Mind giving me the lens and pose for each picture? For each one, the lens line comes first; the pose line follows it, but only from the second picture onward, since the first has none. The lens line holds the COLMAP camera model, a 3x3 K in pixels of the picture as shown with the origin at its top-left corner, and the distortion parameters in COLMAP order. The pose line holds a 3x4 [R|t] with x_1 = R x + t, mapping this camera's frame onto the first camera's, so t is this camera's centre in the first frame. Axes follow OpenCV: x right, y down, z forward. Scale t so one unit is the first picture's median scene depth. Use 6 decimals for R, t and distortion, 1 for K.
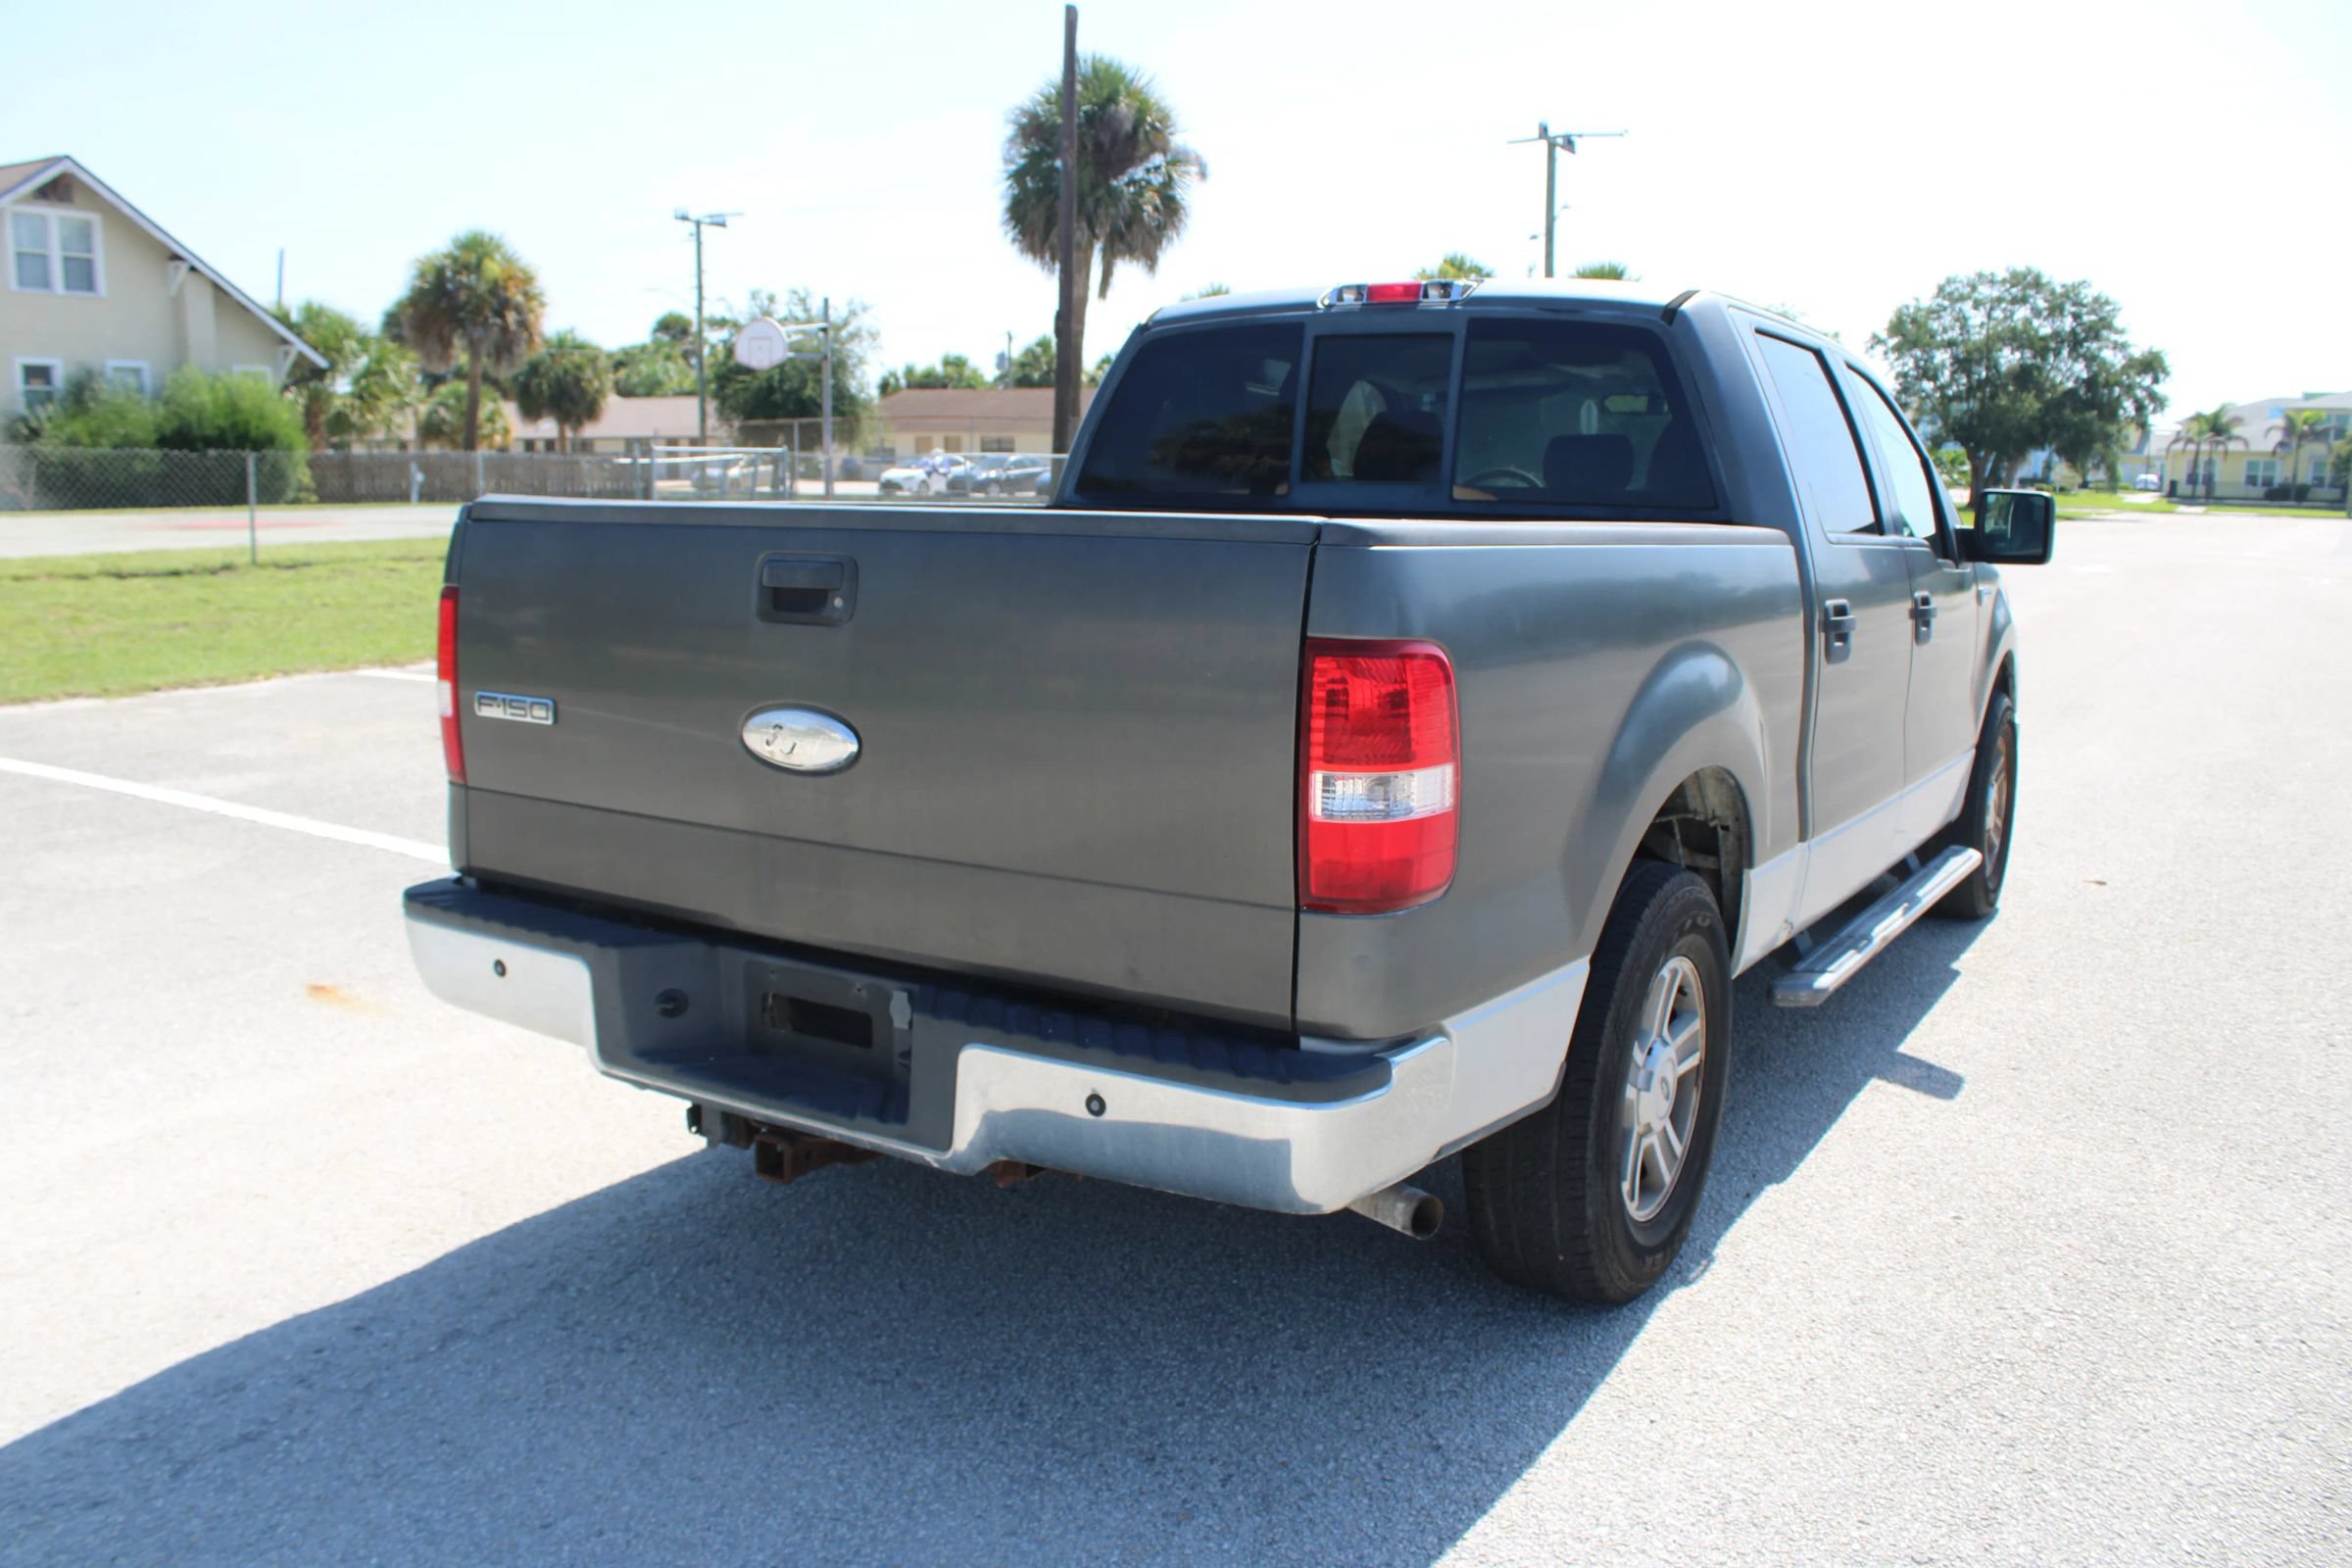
lens RADIAL K [[1945.0, 0, 1159.4], [0, 1945.0, 810.3], [0, 0, 1]] dist [-0.165621, 0.150768]
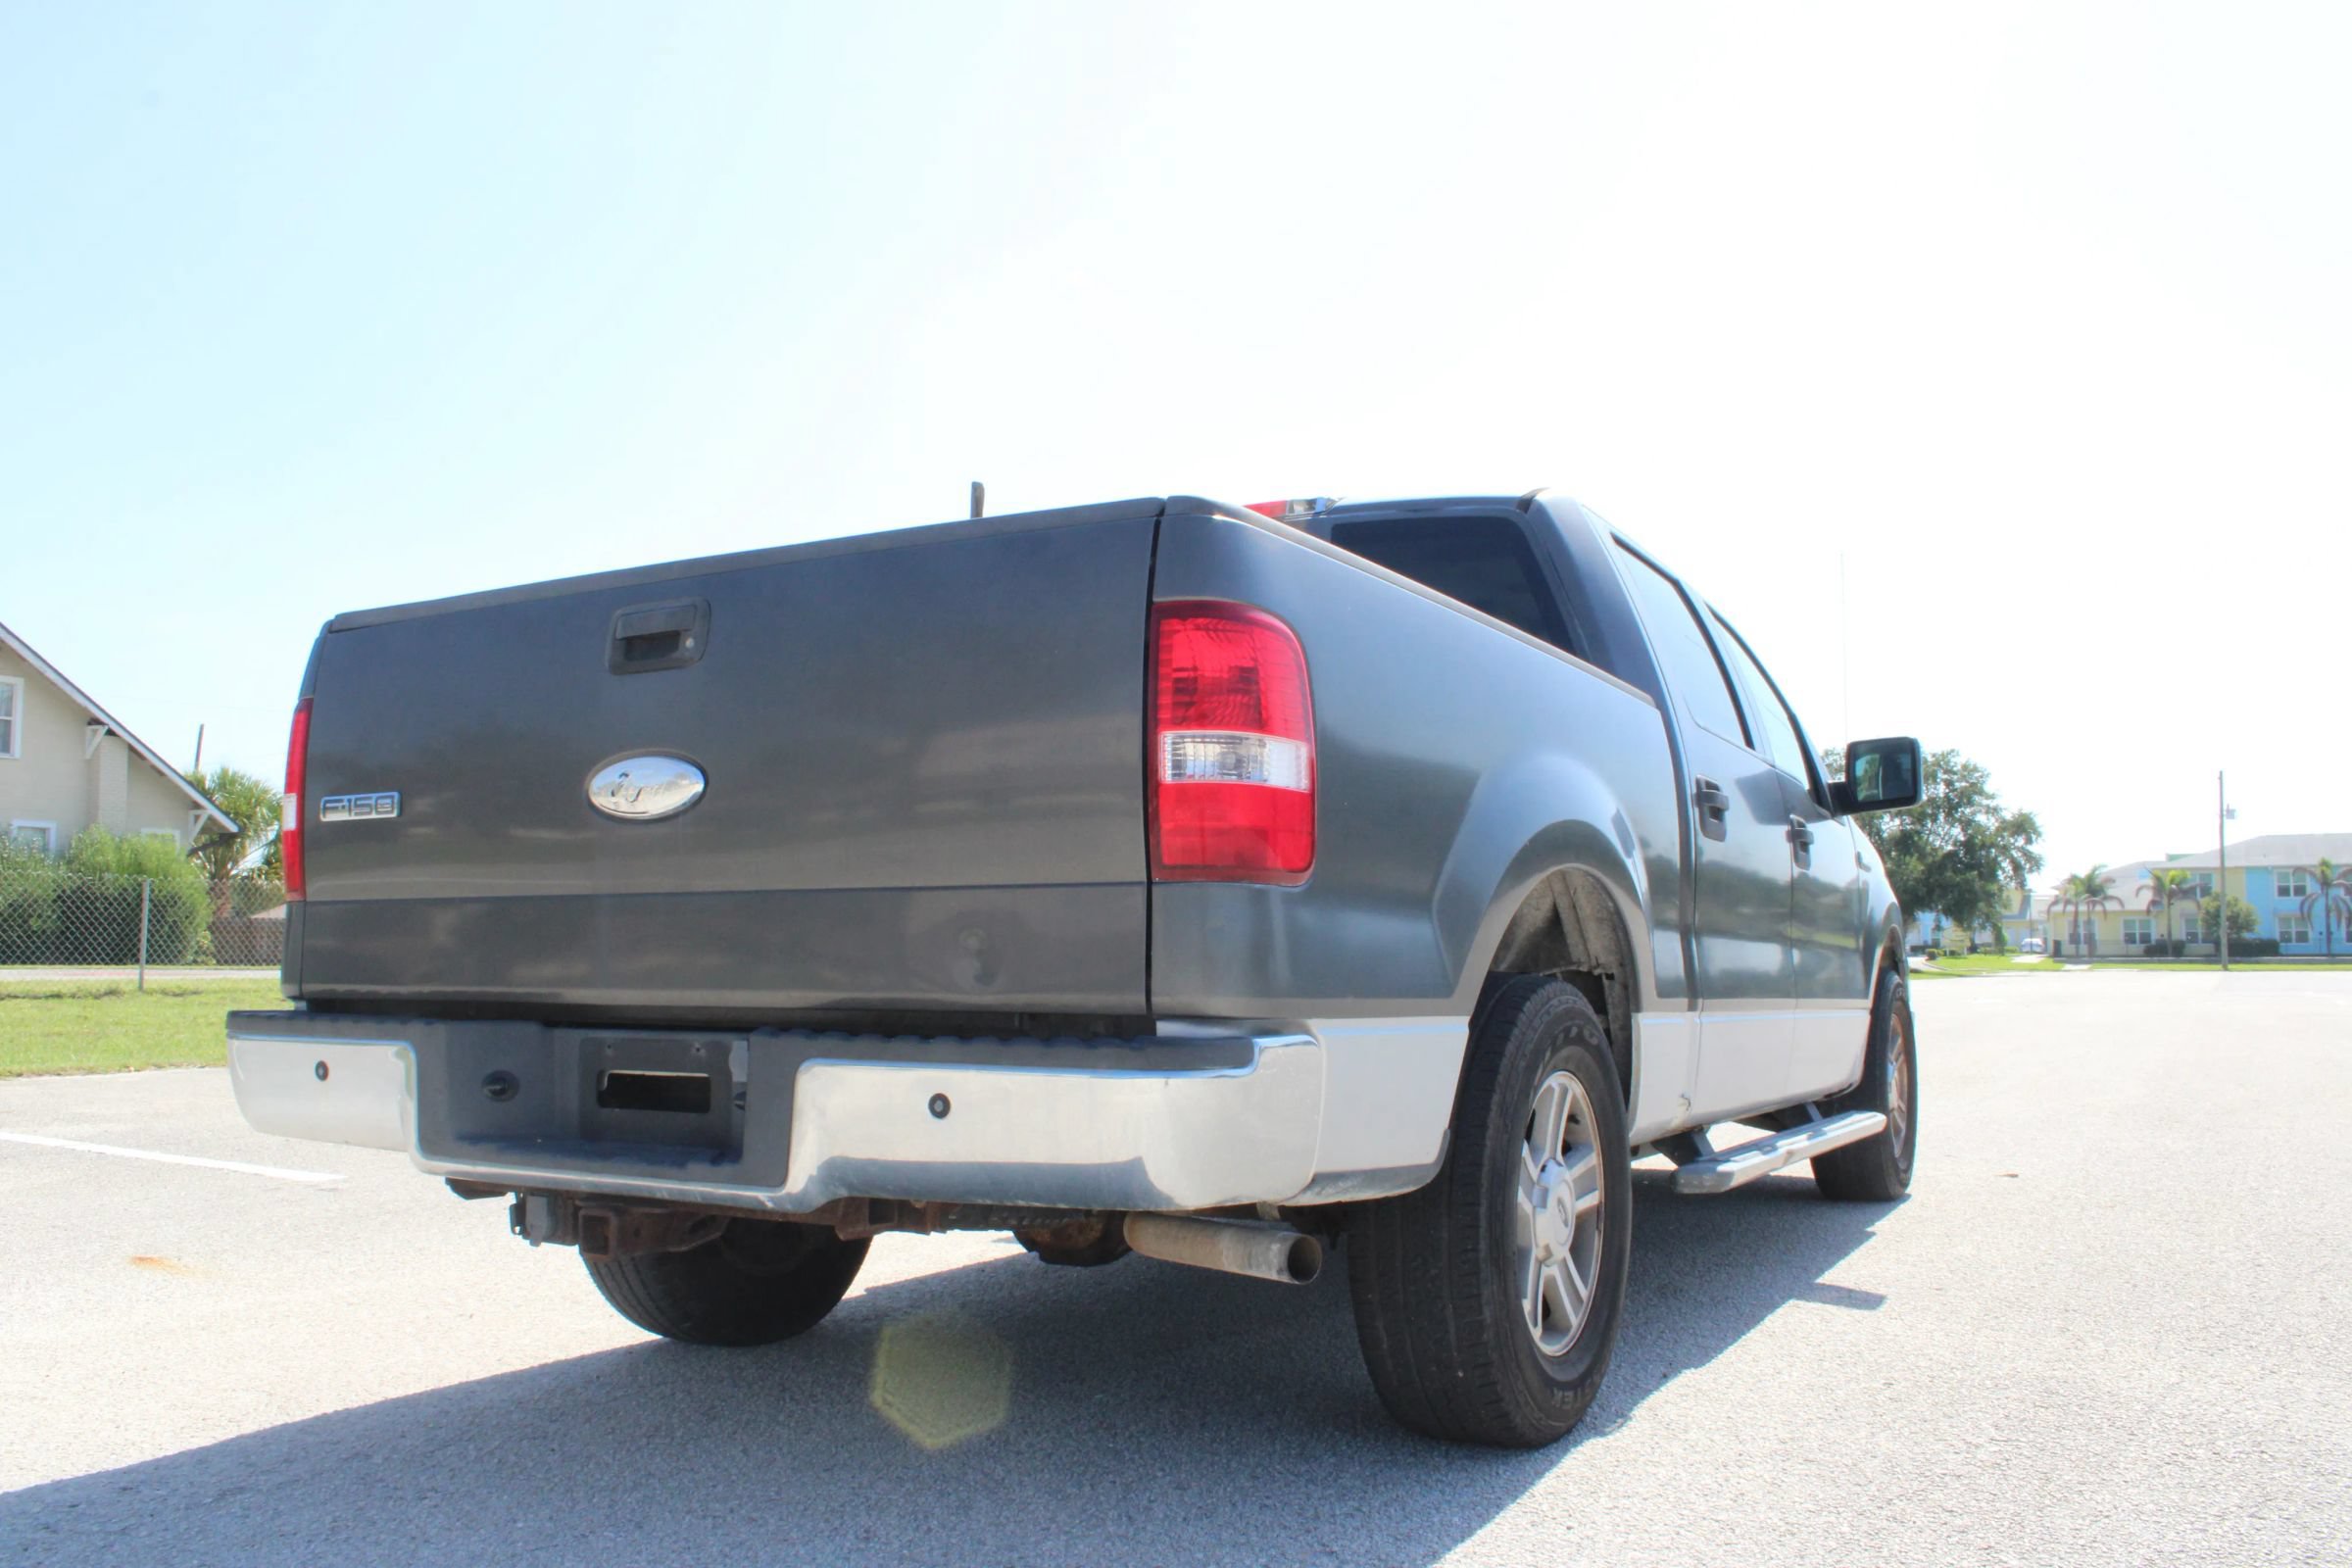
lens RADIAL K [[1945.0, 0, 1167.0], [0, 1945.0, 810.7], [0, 0, 1]] dist [-0.165621, 0.150768]
pose [[0.998680, -0.007933, 0.050747, 0.019351], [0.020424, 0.967868, -0.250628, 0.161071], [-0.047129, 0.251333, 0.966752, 0.039190]]
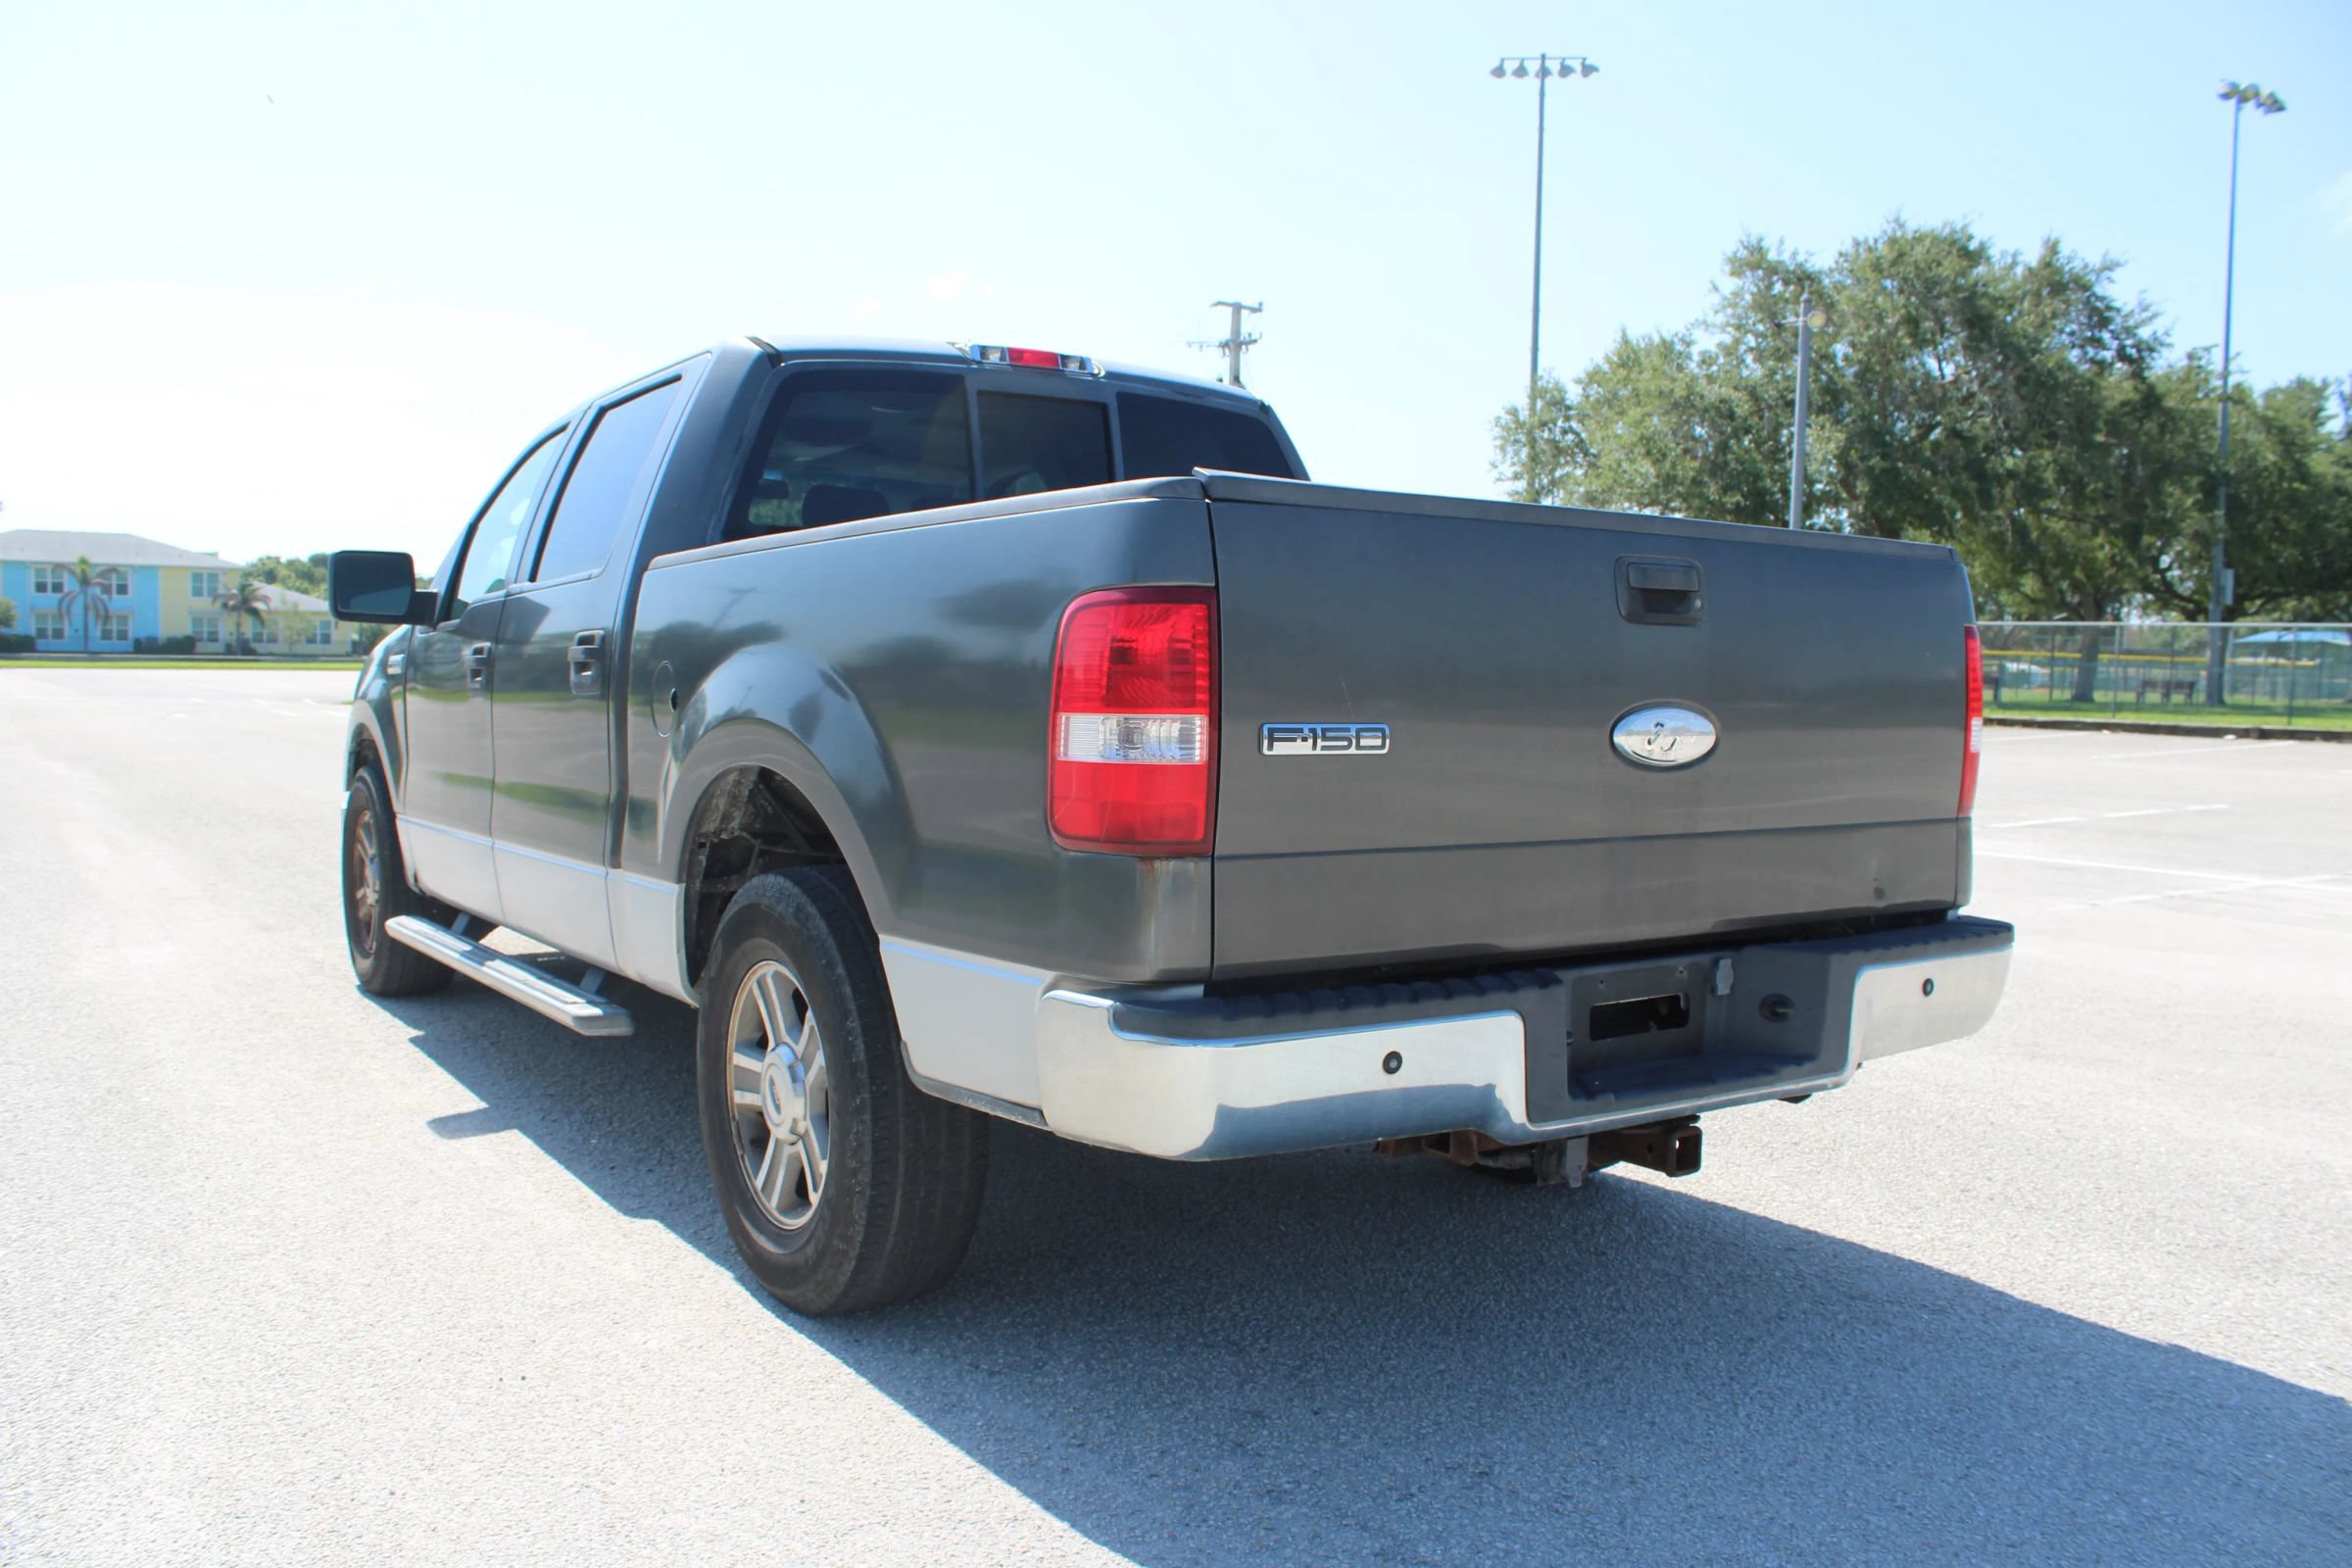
lens RADIAL K [[1945.0, 0, 1174.2], [0, 1945.0, 794.6], [0, 0, 1]] dist [-0.165621, 0.150768]
pose [[0.399733, -0.065430, 0.914293, -0.892446], [0.146592, 0.989174, 0.006698, -0.036965], [-0.904834, 0.131351, 0.404997, 0.596355]]
